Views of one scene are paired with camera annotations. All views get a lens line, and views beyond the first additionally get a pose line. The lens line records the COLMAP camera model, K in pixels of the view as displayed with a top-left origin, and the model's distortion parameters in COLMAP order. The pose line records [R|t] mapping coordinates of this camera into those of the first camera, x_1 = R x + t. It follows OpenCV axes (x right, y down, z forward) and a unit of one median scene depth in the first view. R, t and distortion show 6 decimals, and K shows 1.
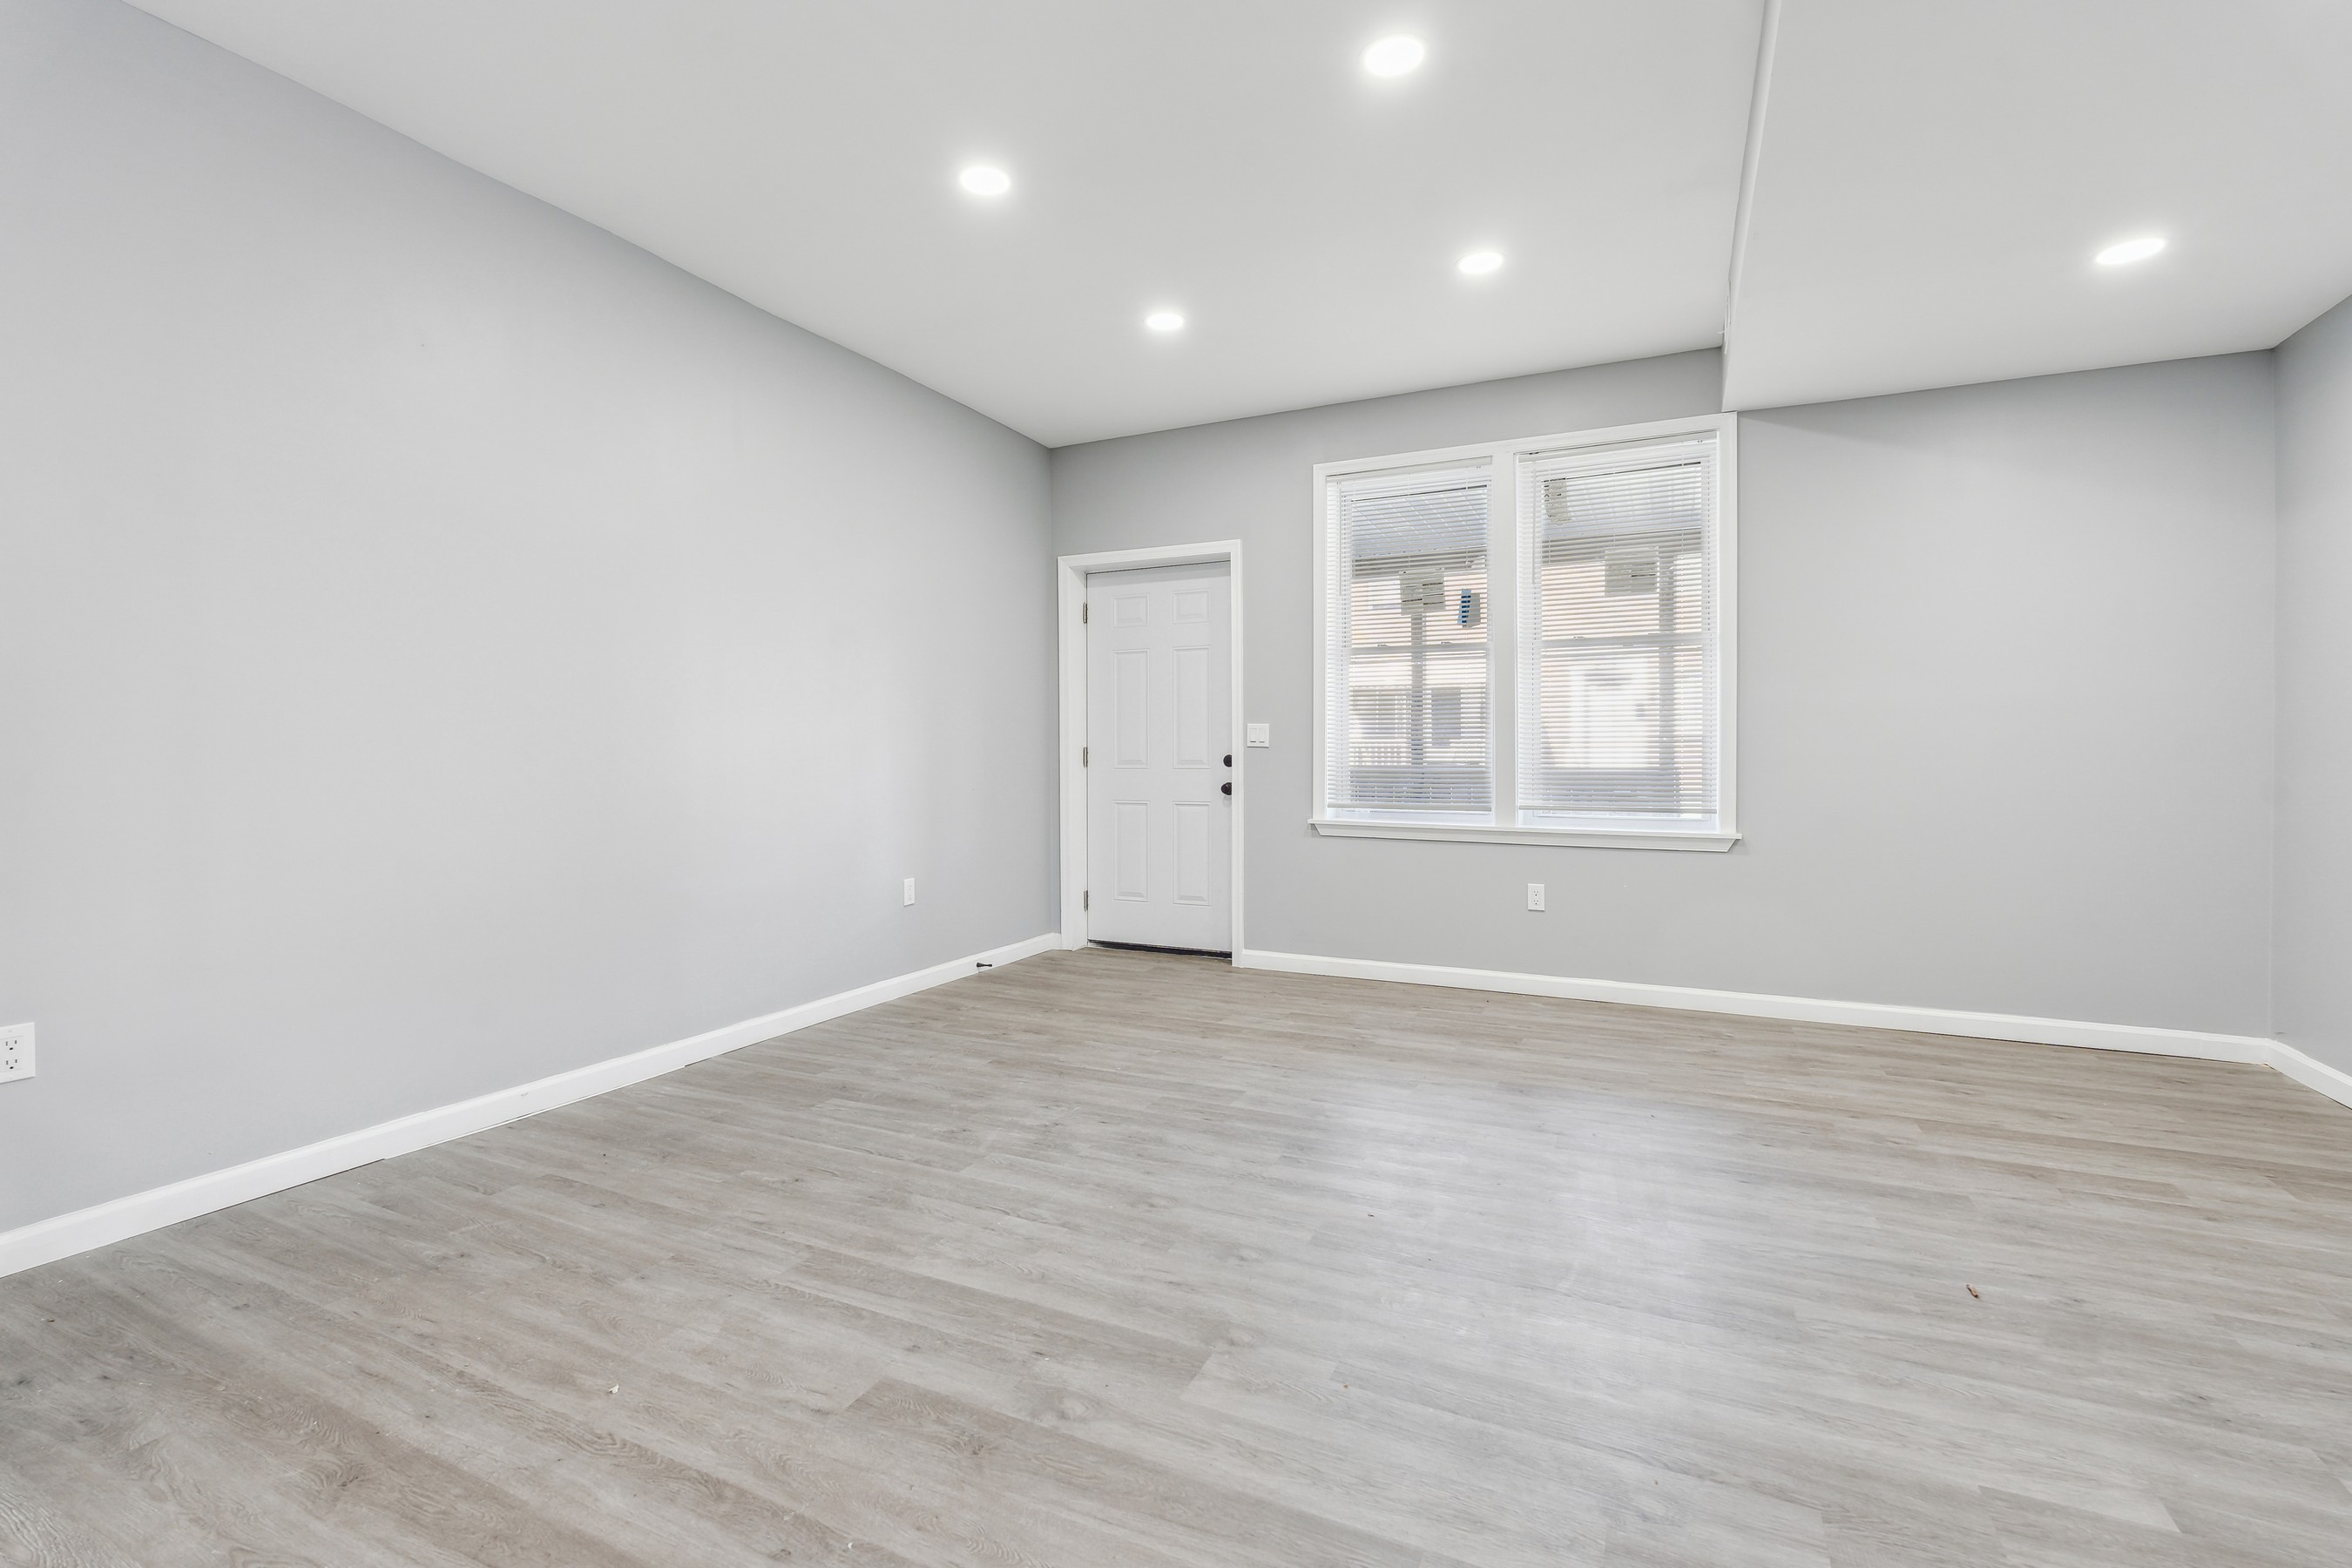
lens RADIAL K [[1050.4, 0, 1164.5], [0, 1050.4, 760.5], [0, 0, 1]] dist [-0.001281, 0.000023]
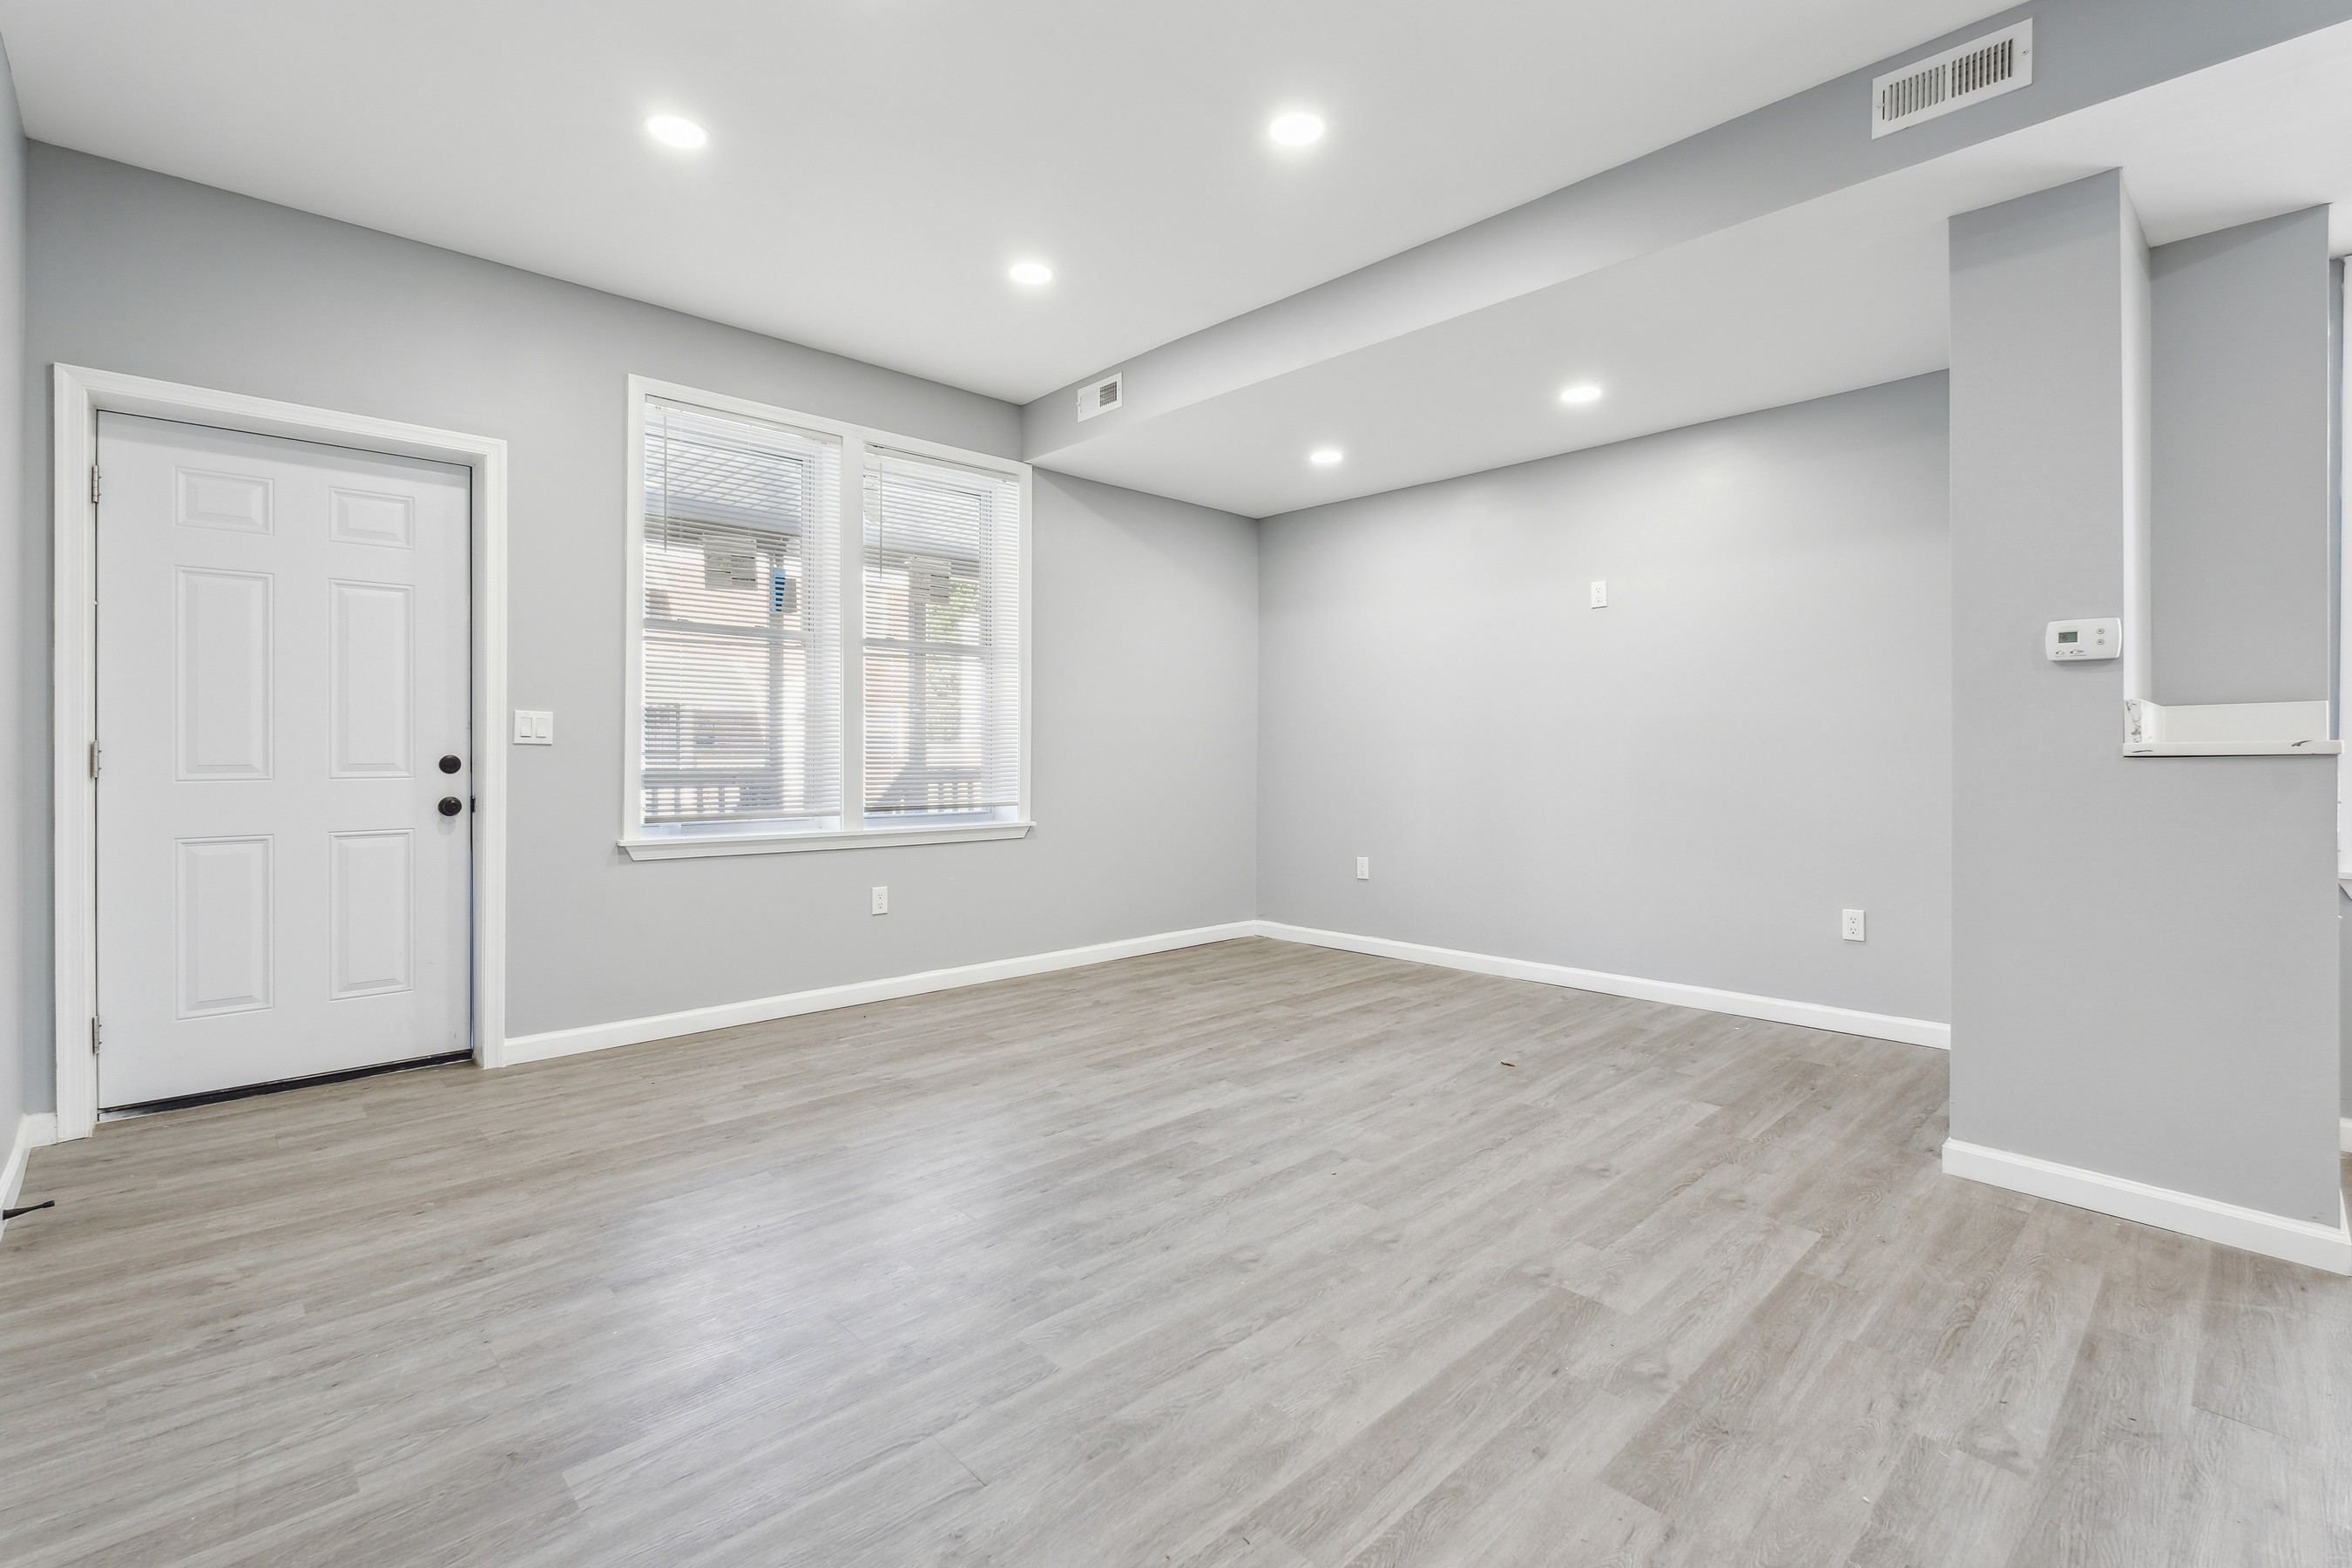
lens RADIAL K [[1058.4, 0, 1168.8], [0, 1058.4, 750.2], [0, 0, 1]] dist [-0.002762, 0.000136]
pose [[0.352515, 0.001423, 0.935805, -0.616014], [0.003194, 0.999991, -0.002724, -0.008122], [-0.935801, 0.003949, 0.352508, 0.518816]]
